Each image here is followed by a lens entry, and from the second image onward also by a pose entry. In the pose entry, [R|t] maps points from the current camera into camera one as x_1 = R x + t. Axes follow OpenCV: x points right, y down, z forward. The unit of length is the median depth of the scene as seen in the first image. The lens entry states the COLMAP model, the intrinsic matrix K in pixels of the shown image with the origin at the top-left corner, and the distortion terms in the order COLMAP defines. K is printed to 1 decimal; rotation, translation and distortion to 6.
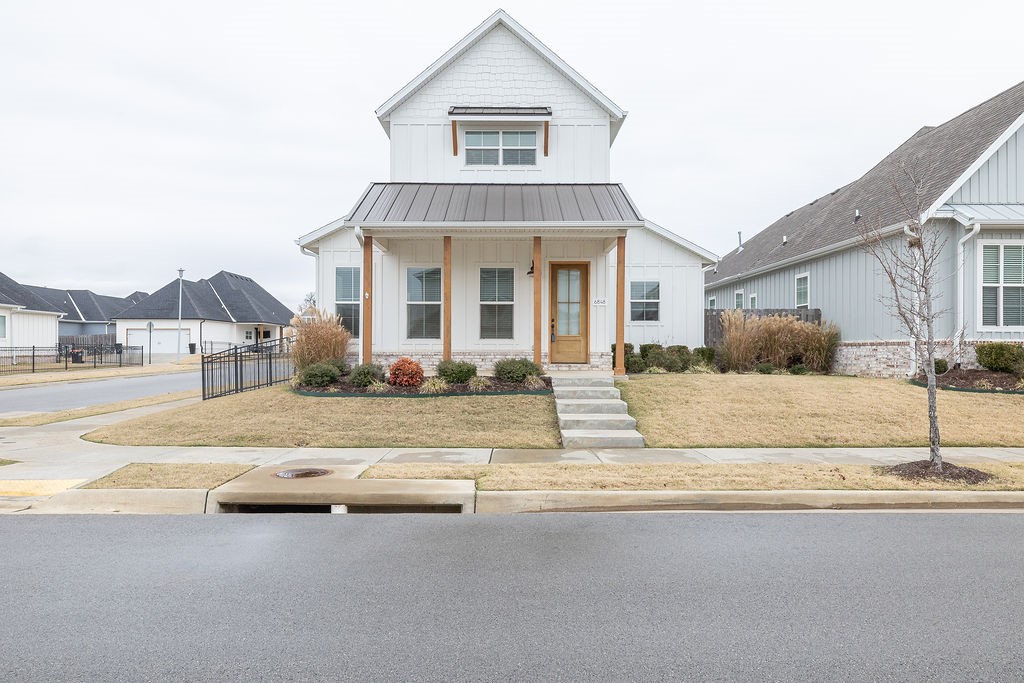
lens RADIAL K [[698.2, 0, 515.9], [0, 698.2, 344.6], [0, 0, 1]] dist [-0.007964, 0.003338]
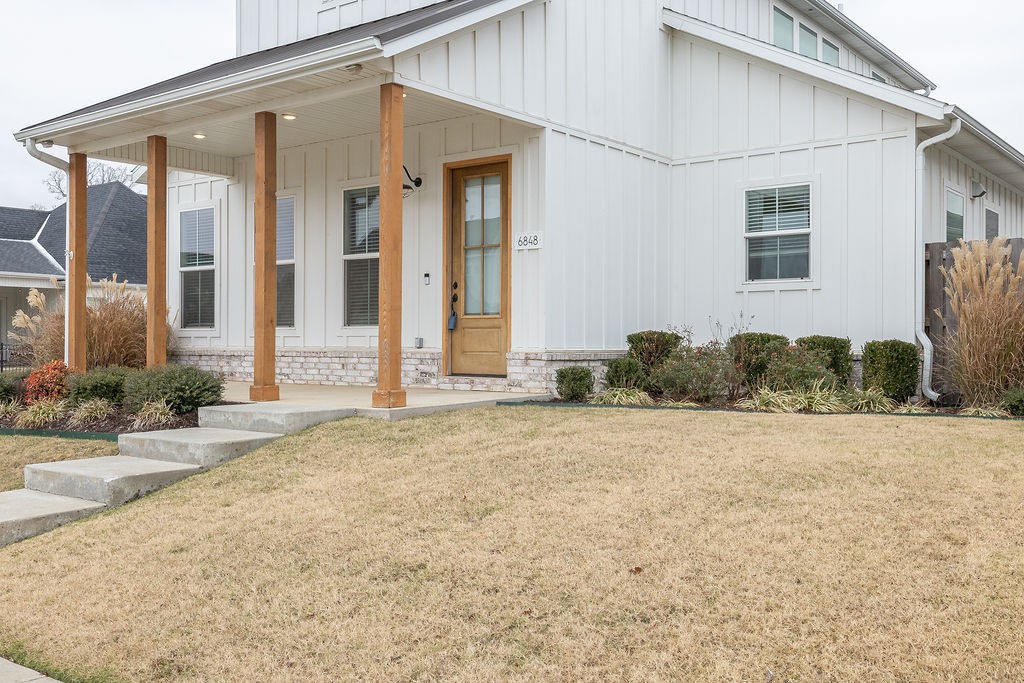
lens RADIAL K [[1003.9, 0, 521.9], [0, 1003.9, 333.0], [0, 0, 1]] dist [-0.000855, 0.000000]
pose [[0.789260, -0.007261, -0.614016, 0.515620], [0.006155, 0.999973, -0.003913, 0.000852], [0.614028, -0.000691, 0.789284, 0.486153]]
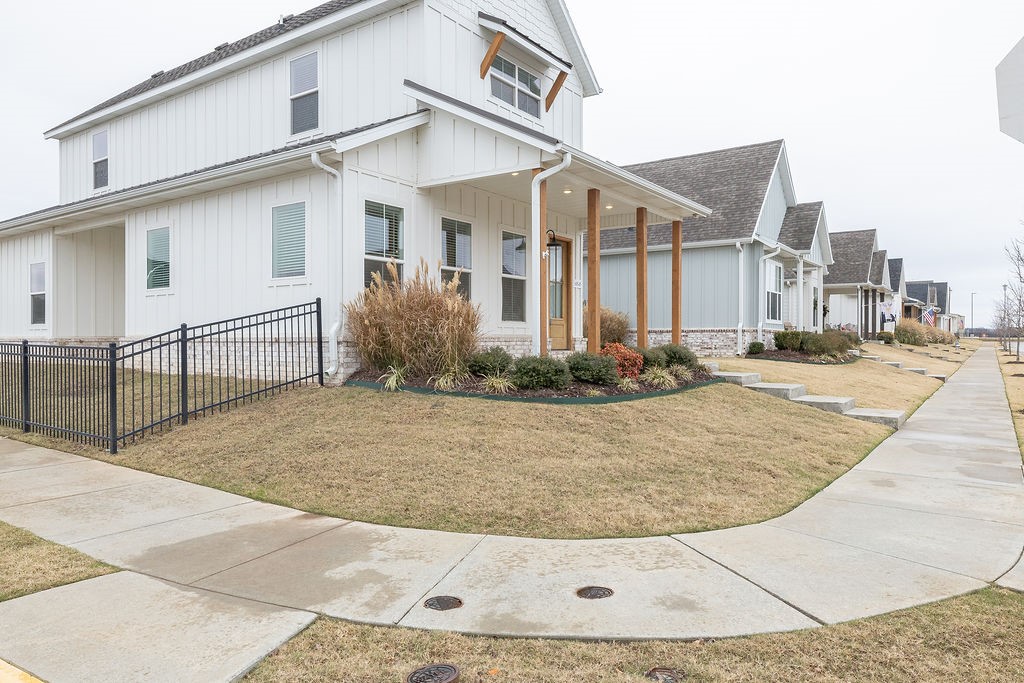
lens RADIAL K [[676.1, 0, 517.5], [0, 676.1, 345.0], [0, 0, 1]] dist [0.012006, 0.001219]
pose [[0.586750, -0.007633, 0.809732, -0.664864], [0.000502, 0.999959, 0.009063, 0.012632], [-0.809768, -0.004911, 0.586730, 0.534910]]
